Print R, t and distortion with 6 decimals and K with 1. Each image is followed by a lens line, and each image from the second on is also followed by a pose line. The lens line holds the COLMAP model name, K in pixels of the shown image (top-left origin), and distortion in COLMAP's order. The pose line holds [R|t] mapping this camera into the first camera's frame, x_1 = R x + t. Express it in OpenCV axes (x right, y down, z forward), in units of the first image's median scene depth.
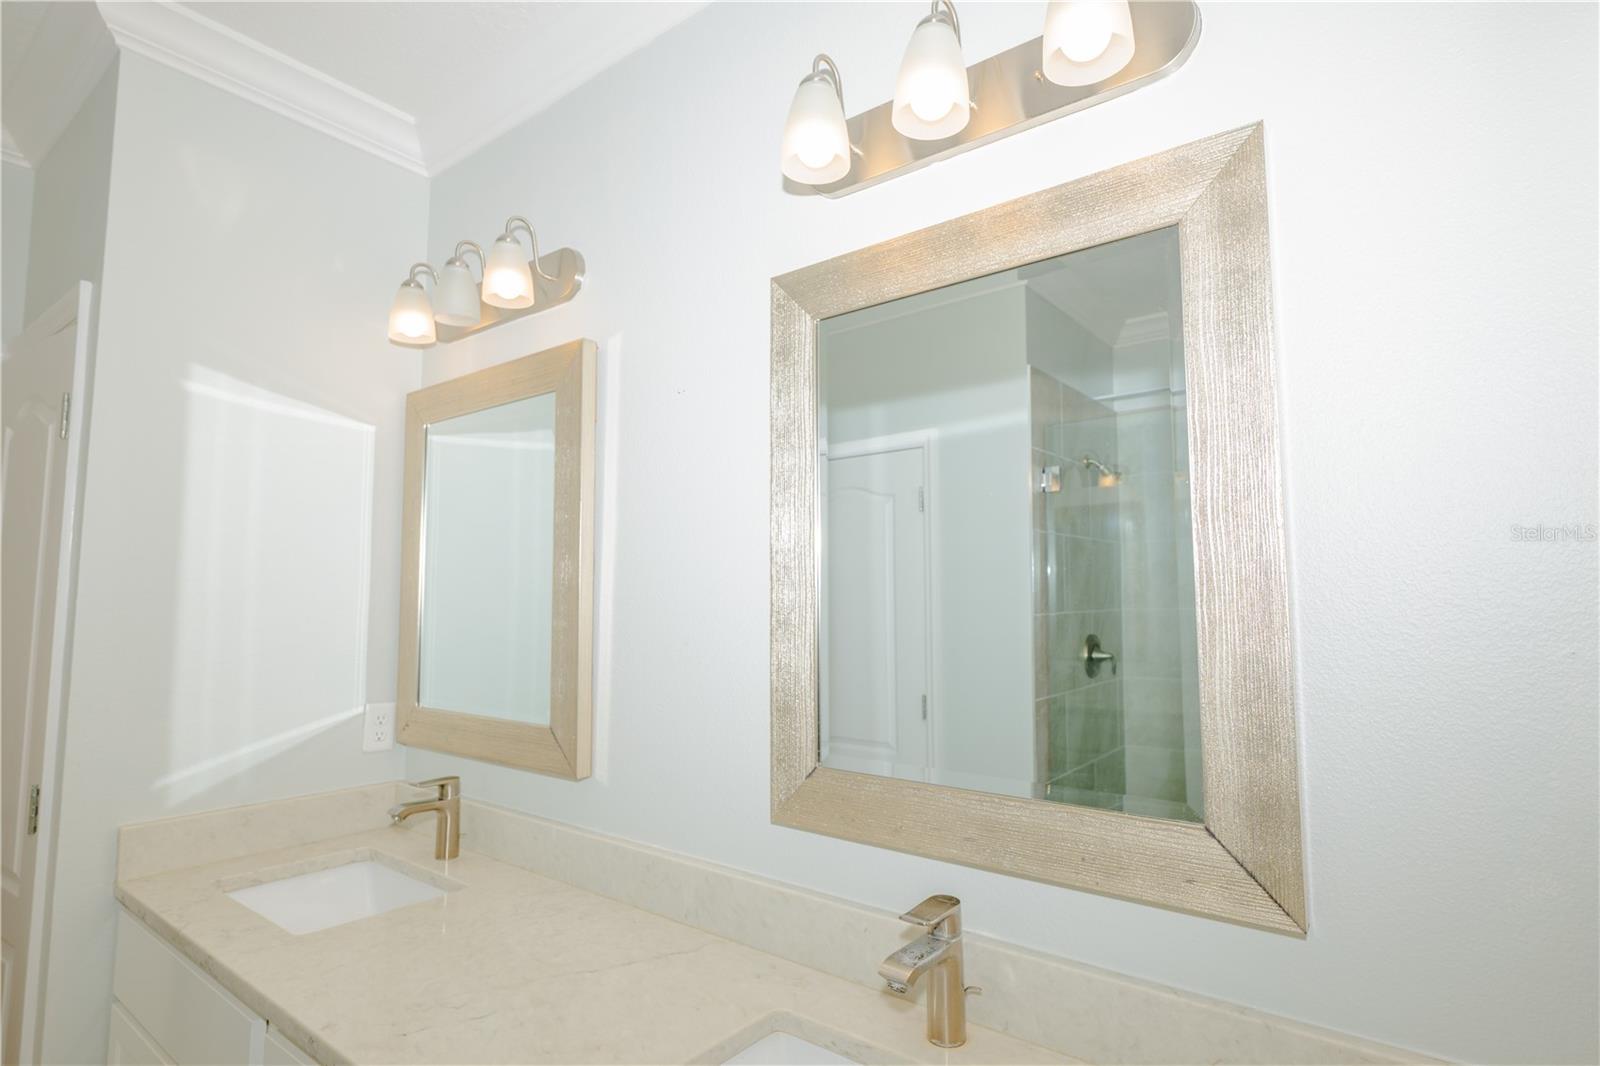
lens RADIAL K [[827.3, 0, 809.4], [0, 827.3, 528.9], [0, 0, 1]] dist [-0.002386, 0.001700]
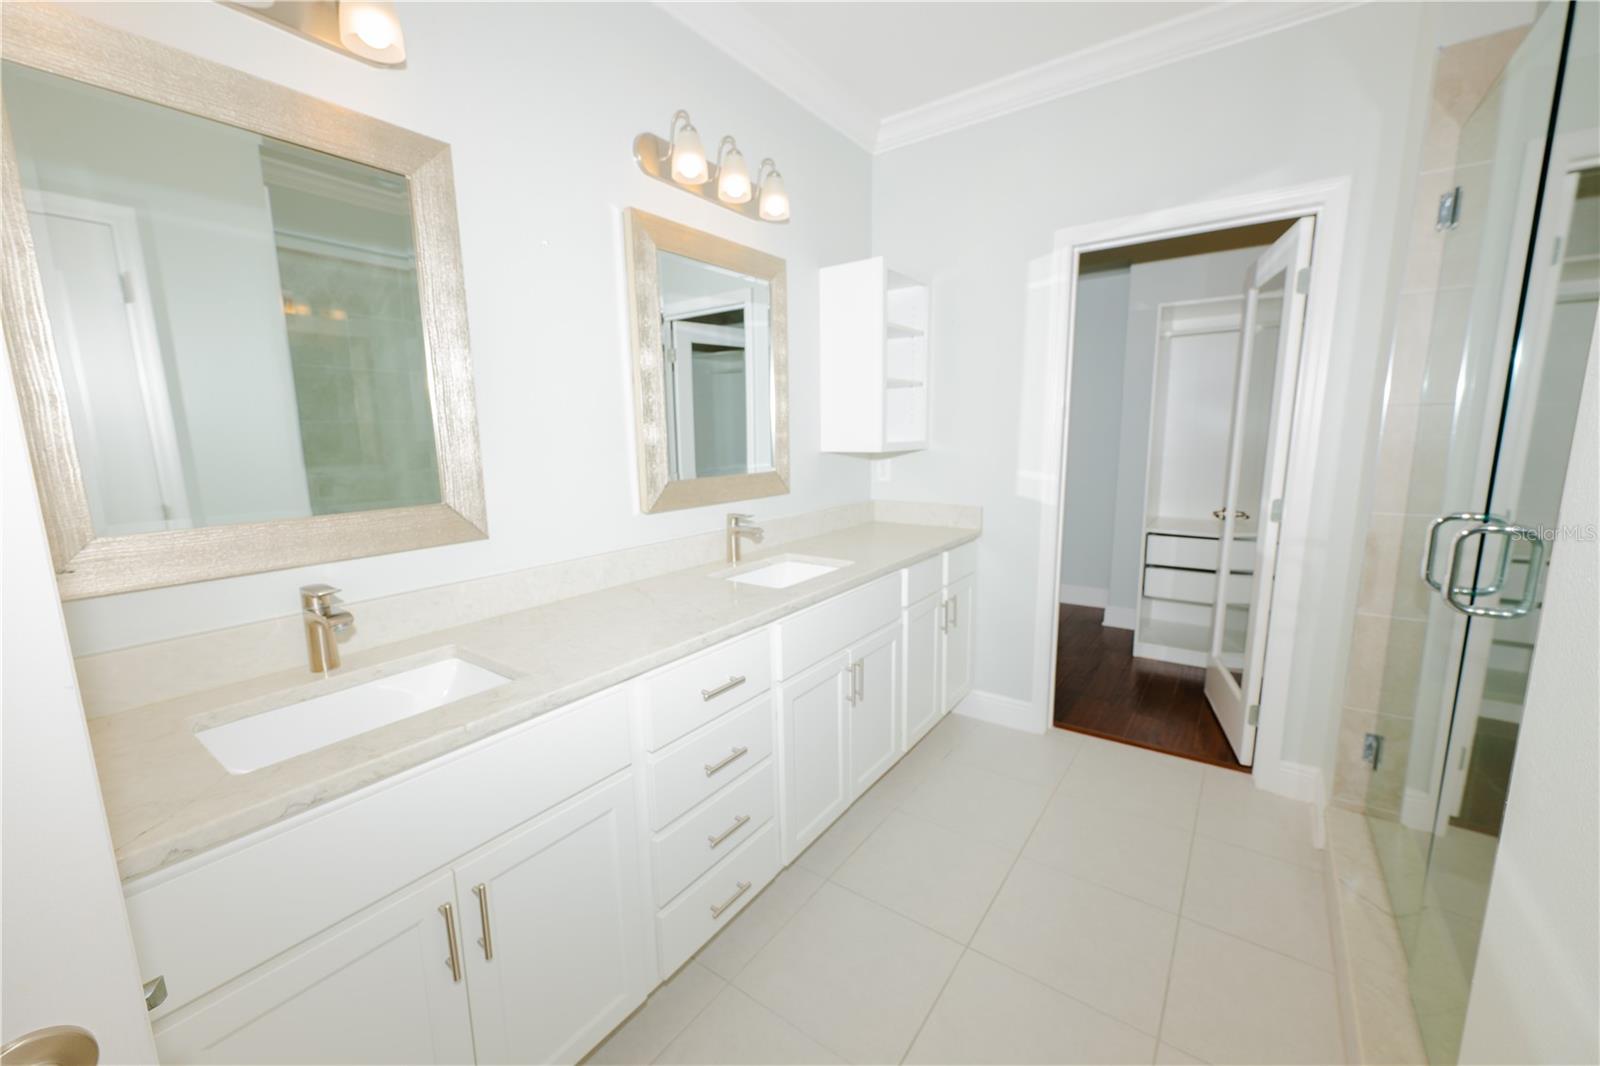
lens RADIAL K [[630.5, 0, 801.2], [0, 630.5, 538.9], [0, 0, 1]] dist [0.001180, -0.000250]
pose [[-0.039658, -0.168693, 0.984871, -1.196693], [-0.076563, 0.983261, 0.165334, 0.108042], [-0.996276, -0.068848, -0.051910, 0.554549]]
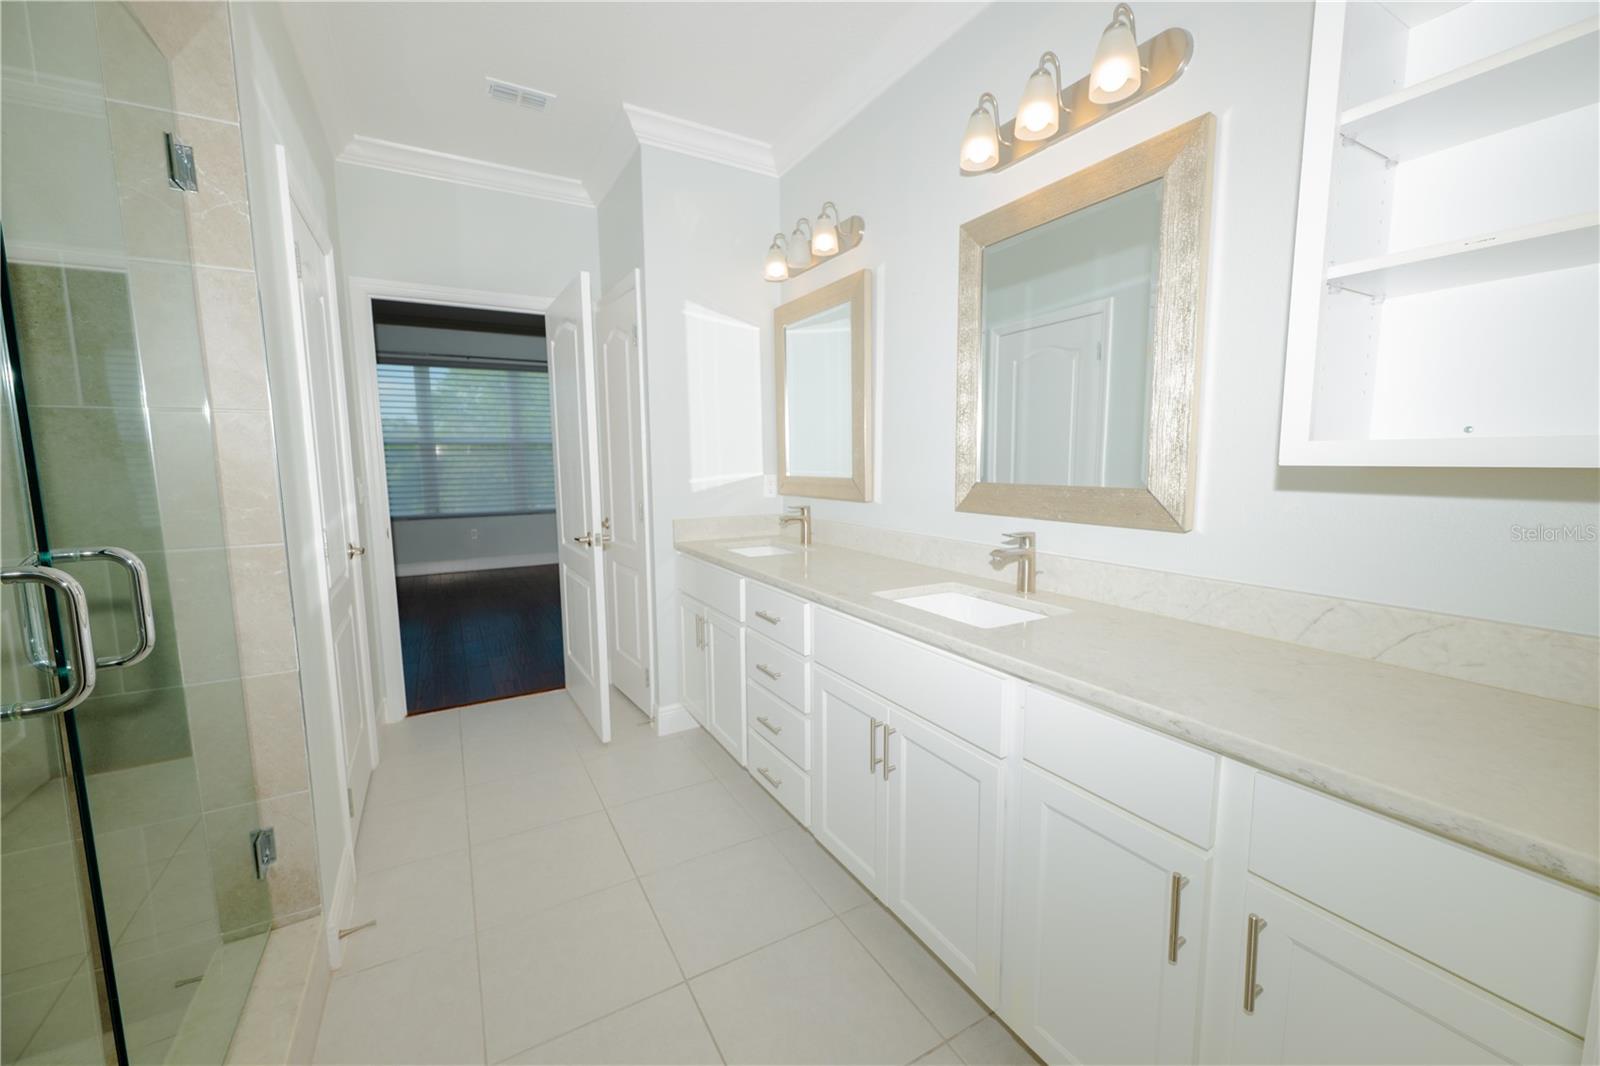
lens RADIAL K [[630.5, 0, 798.9], [0, 630.5, 529.3], [0, 0, 1]] dist [0.001180, -0.000250]
pose [[0.925476, 0.035767, -0.377113, 0.145318], [0.041179, 0.980134, 0.194017, 0.061771], [0.376561, -0.195087, 0.905617, -0.449923]]
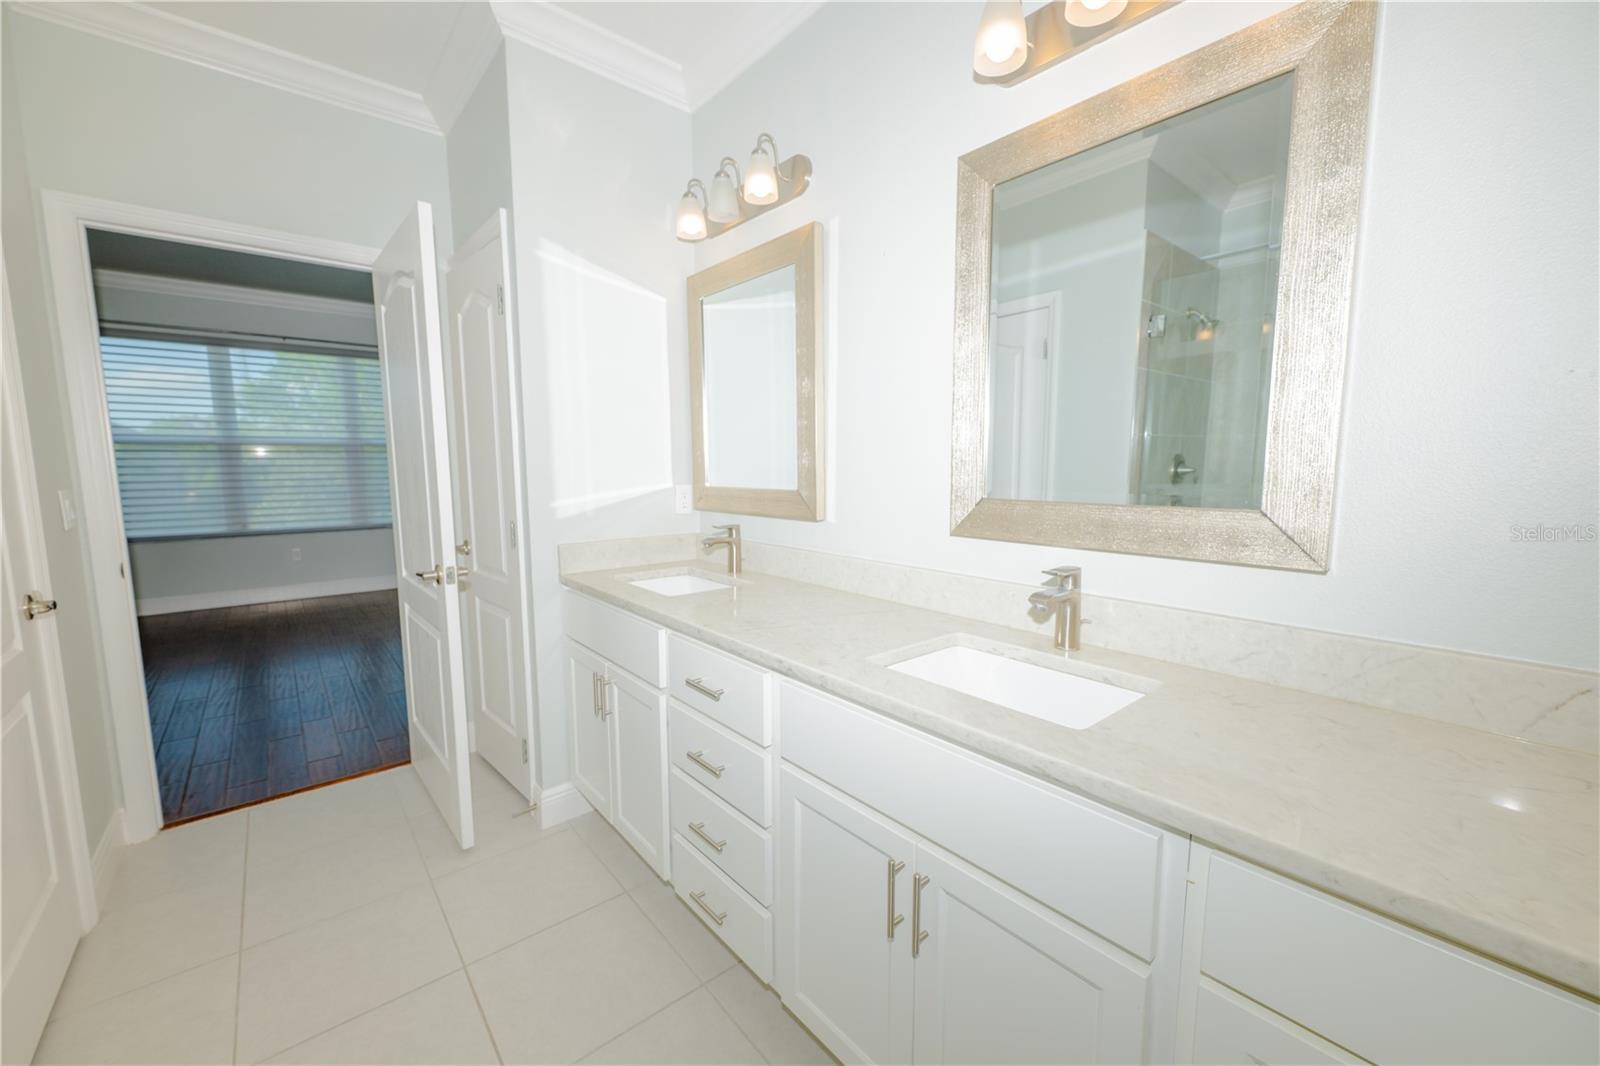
lens RADIAL K [[630.5, 0, 799.8], [0, 630.5, 534.6], [0, 0, 1]] dist [0.001180, -0.000250]
pose [[0.978721, 0.021050, -0.204111, -0.063793], [0.020490, 0.979727, 0.199288, 0.084413], [0.204168, -0.199230, 0.958448, -0.164471]]
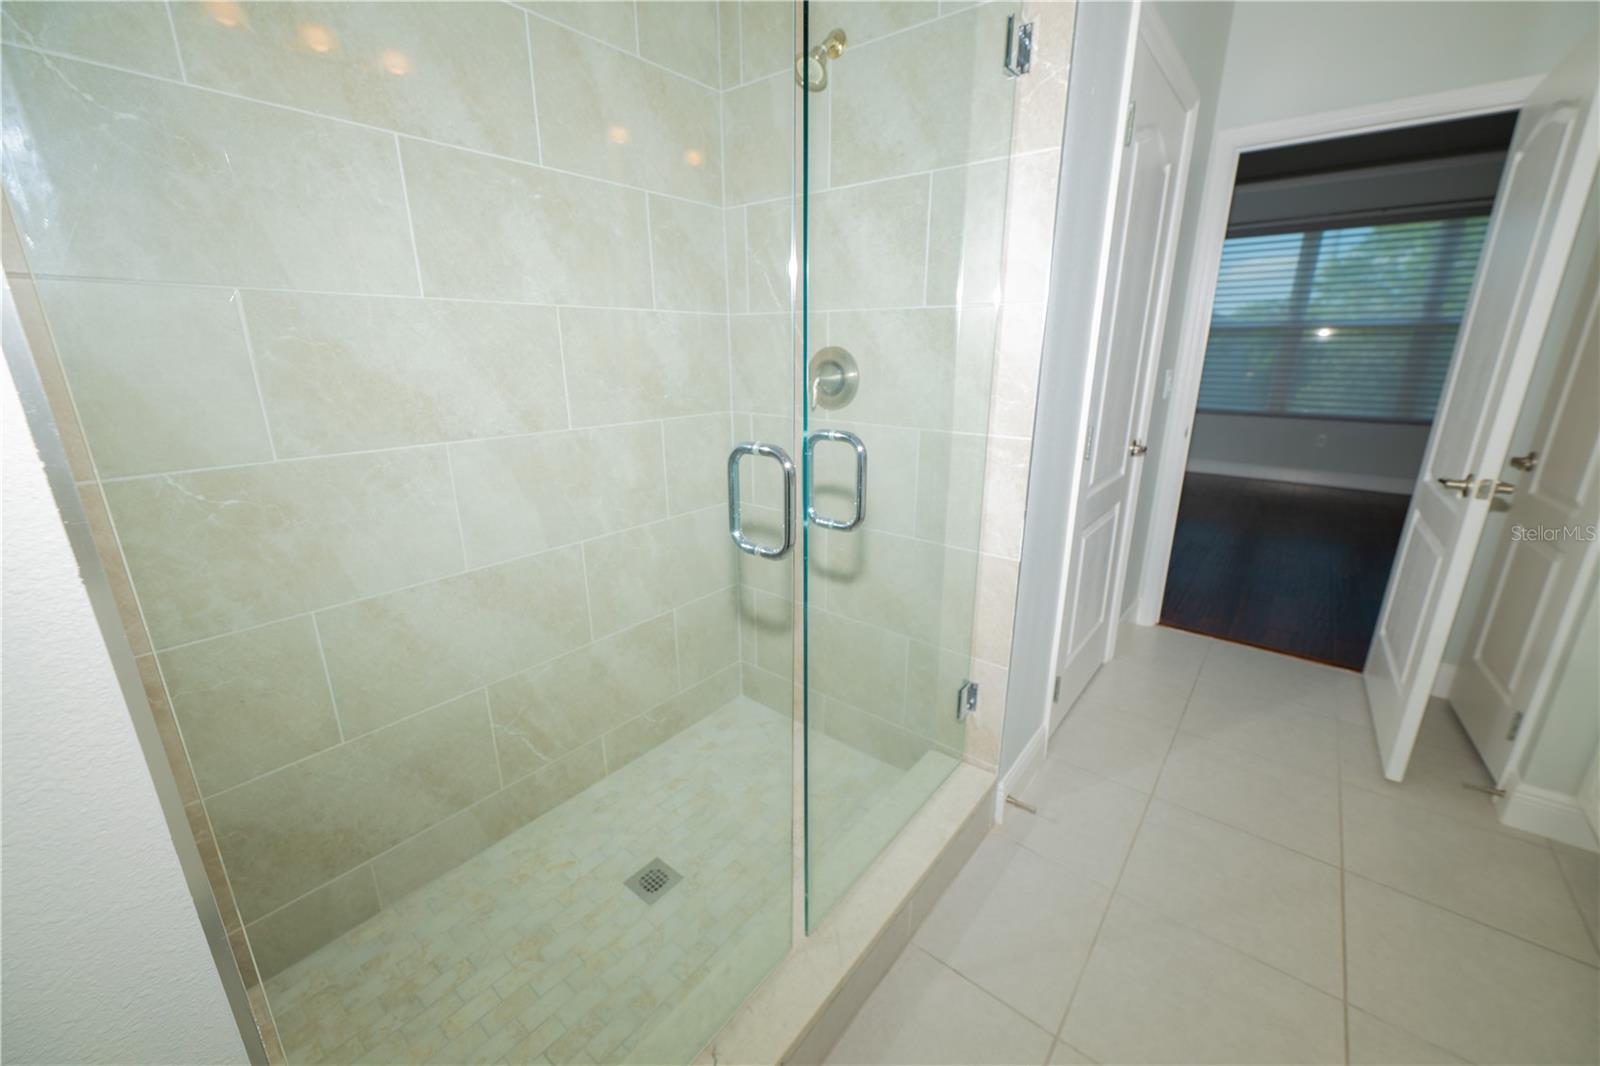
lens RADIAL K [[630.5, 0, 799.2], [0, 630.5, 530.8], [0, 0, 1]] dist [0.001180, -0.000250]
pose [[-0.009763, 0.281829, -0.959415, 0.047287], [0.087583, 0.956014, 0.279939, 0.068566], [0.996109, -0.081295, -0.034017, -0.235507]]
